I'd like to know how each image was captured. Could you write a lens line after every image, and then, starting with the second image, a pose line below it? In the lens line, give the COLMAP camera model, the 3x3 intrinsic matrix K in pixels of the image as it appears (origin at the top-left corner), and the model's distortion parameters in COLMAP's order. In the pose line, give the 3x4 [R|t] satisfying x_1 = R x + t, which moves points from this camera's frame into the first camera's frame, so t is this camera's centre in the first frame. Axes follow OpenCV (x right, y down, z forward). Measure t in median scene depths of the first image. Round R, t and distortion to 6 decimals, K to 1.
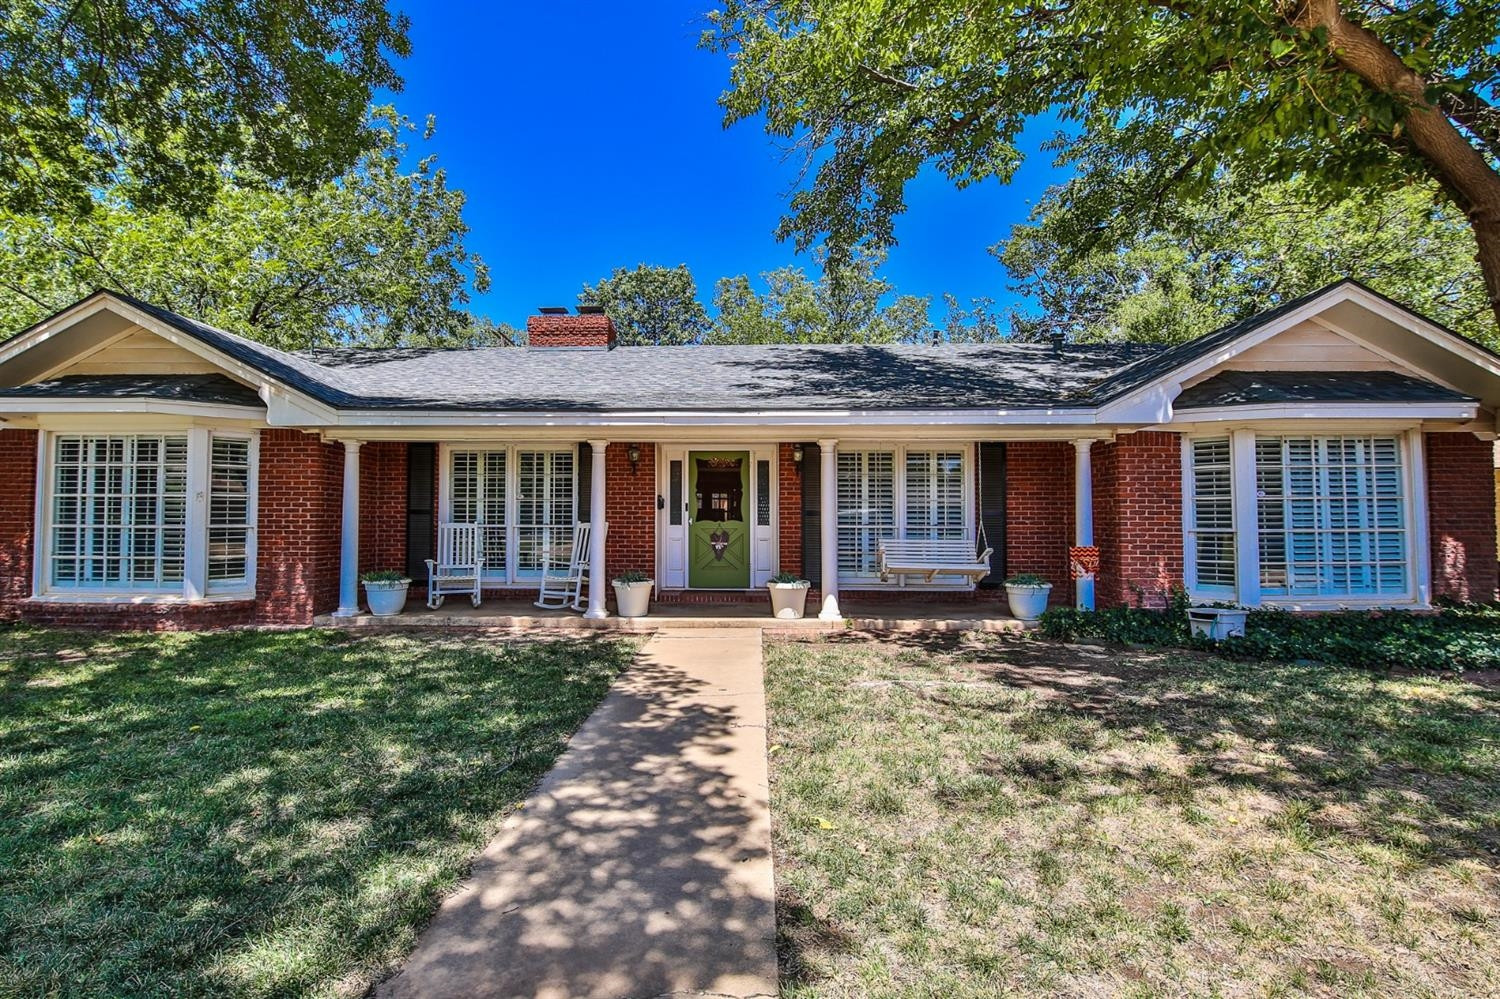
lens RADIAL K [[692.8, 0, 740.3], [0, 692.8, 488.7], [0, 0, 1]] dist [-0.010107, -0.006727]
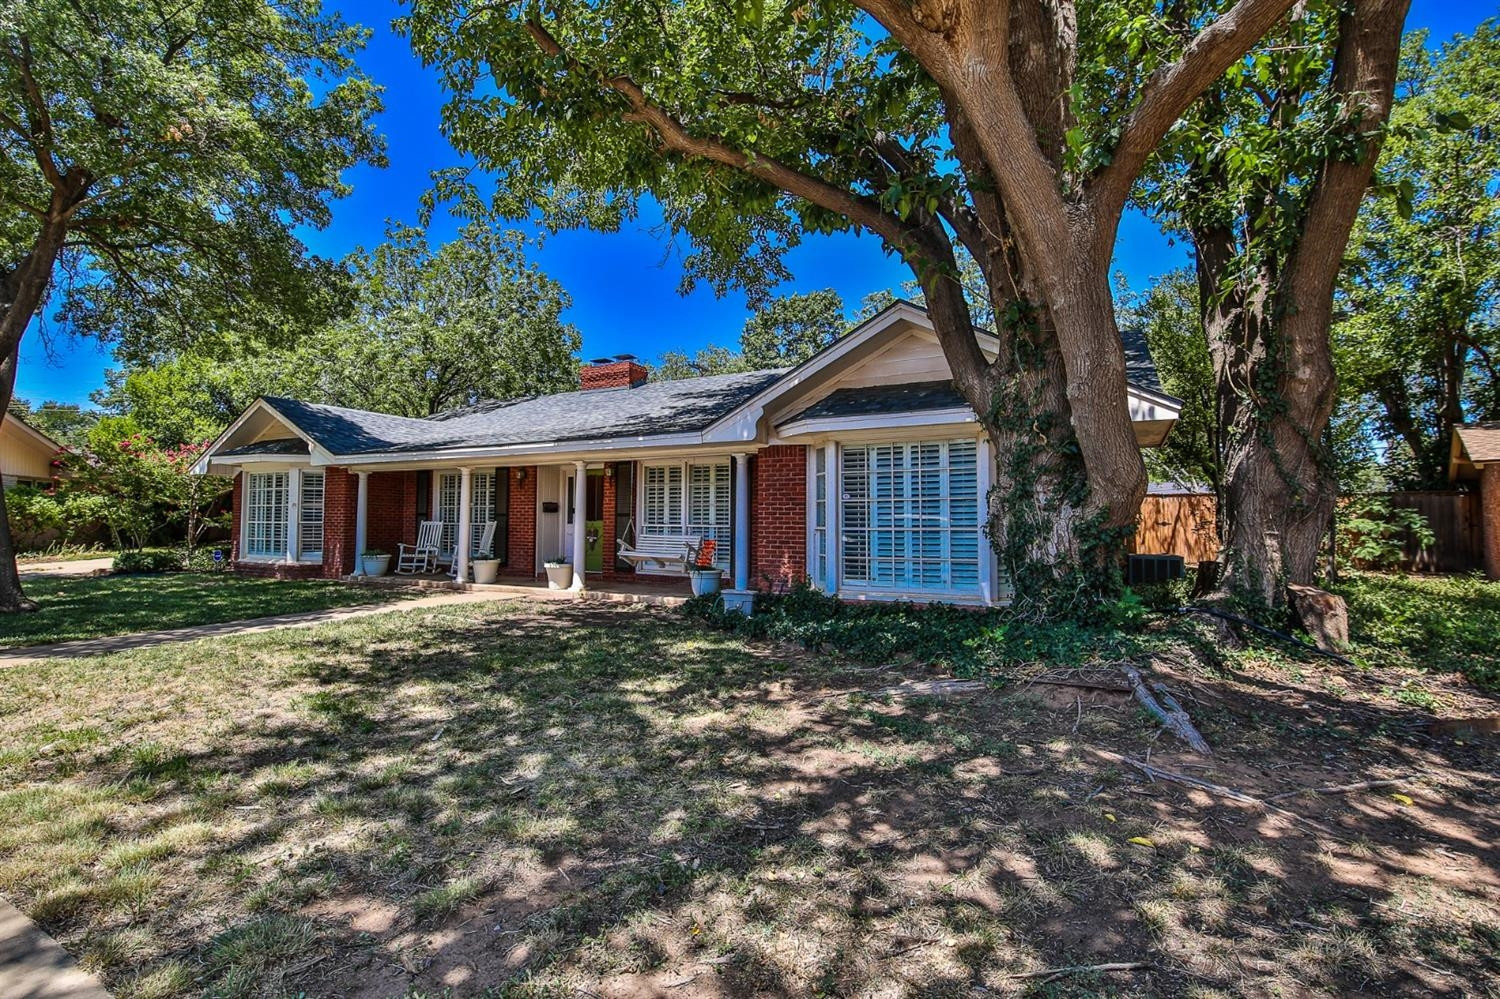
lens RADIAL K [[692.8, 0, 740.3], [0, 692.8, 488.7], [0, 0, 1]] dist [-0.010107, -0.006727]
pose [[0.898007, -0.018417, -0.439595, 1.046149], [0.014406, 0.999819, -0.012460, 0.006139], [0.439745, 0.004857, 0.898110, -0.105123]]
